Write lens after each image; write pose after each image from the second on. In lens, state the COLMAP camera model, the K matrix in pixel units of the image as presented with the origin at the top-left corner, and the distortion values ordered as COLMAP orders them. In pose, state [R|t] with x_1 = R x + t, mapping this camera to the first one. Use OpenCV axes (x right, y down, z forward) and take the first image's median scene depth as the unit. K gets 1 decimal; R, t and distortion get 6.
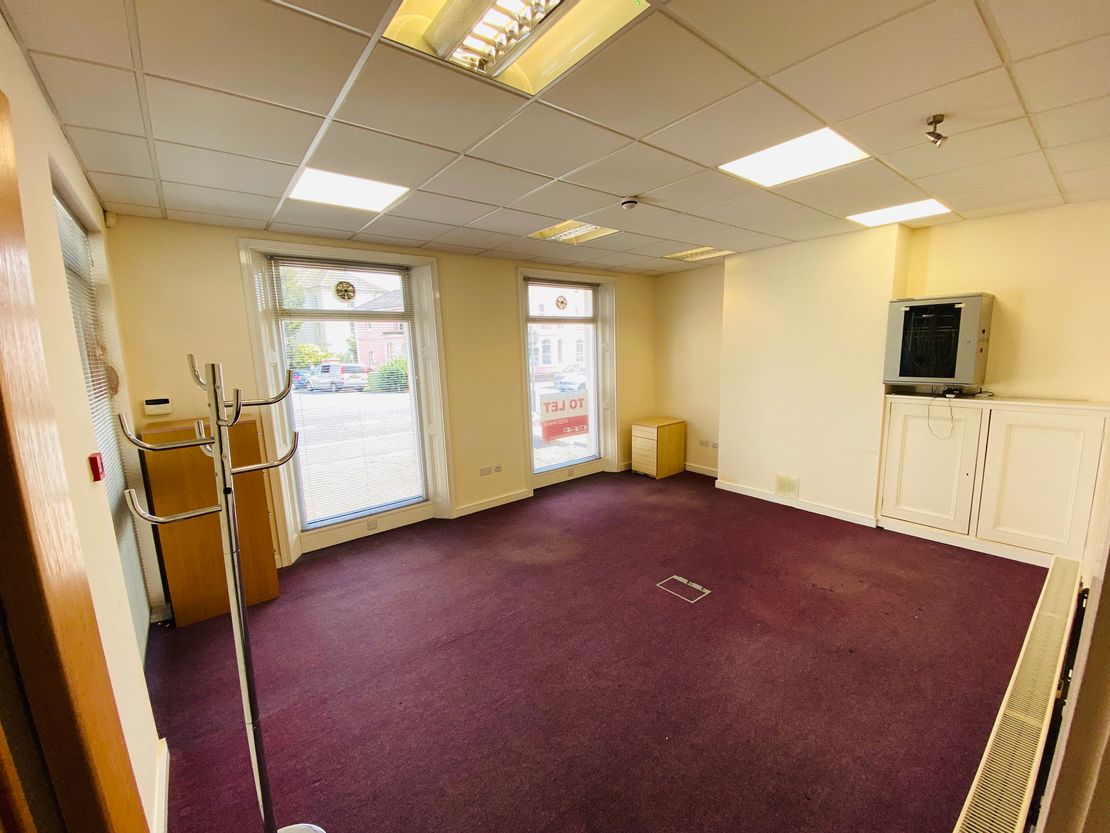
lens RADIAL K [[441.8, 0, 555.0], [0, 441.8, 416.5], [0, 0, 1]] dist [0.016617, 0.000057]
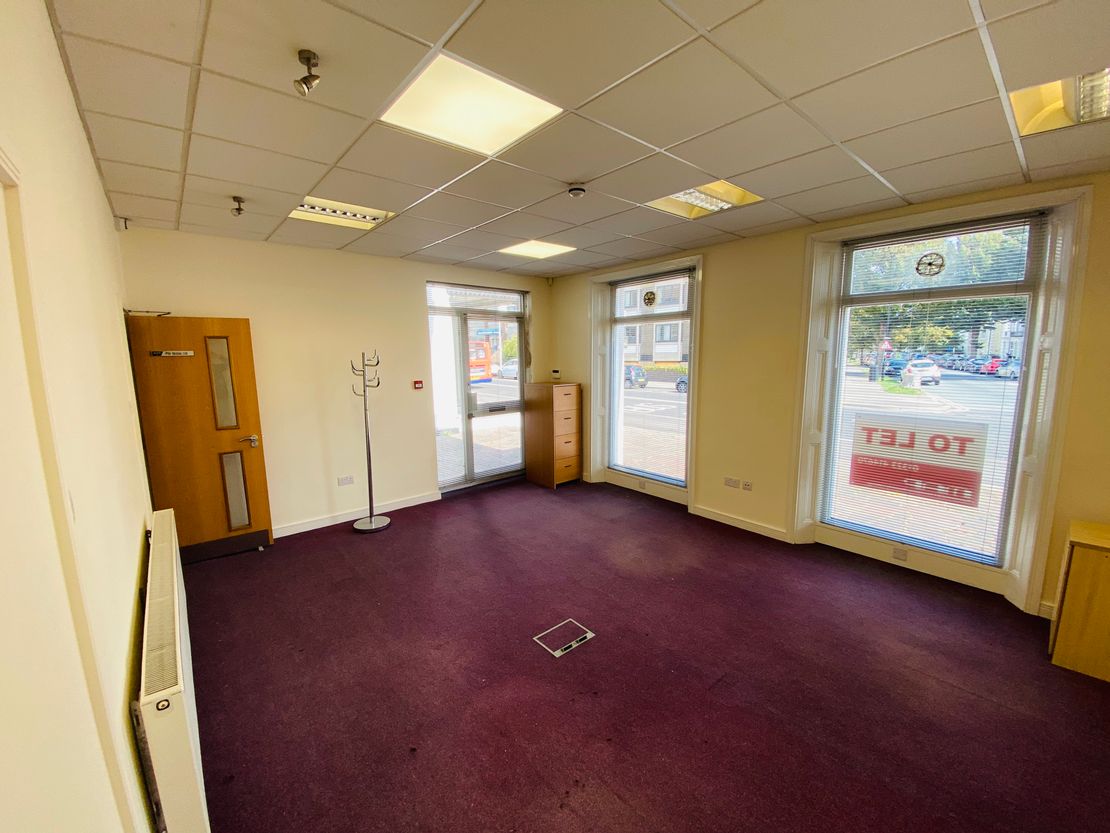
lens RADIAL K [[453.5, 0, 555.0], [0, 453.5, 416.5], [0, 0, 1]] dist [0.001007, 0.000068]
pose [[0.019707, 0.169269, -0.985373, 0.740861], [-0.139043, 0.976451, 0.164956, -0.110787], [0.990090, 0.133758, 0.042778, 0.618111]]
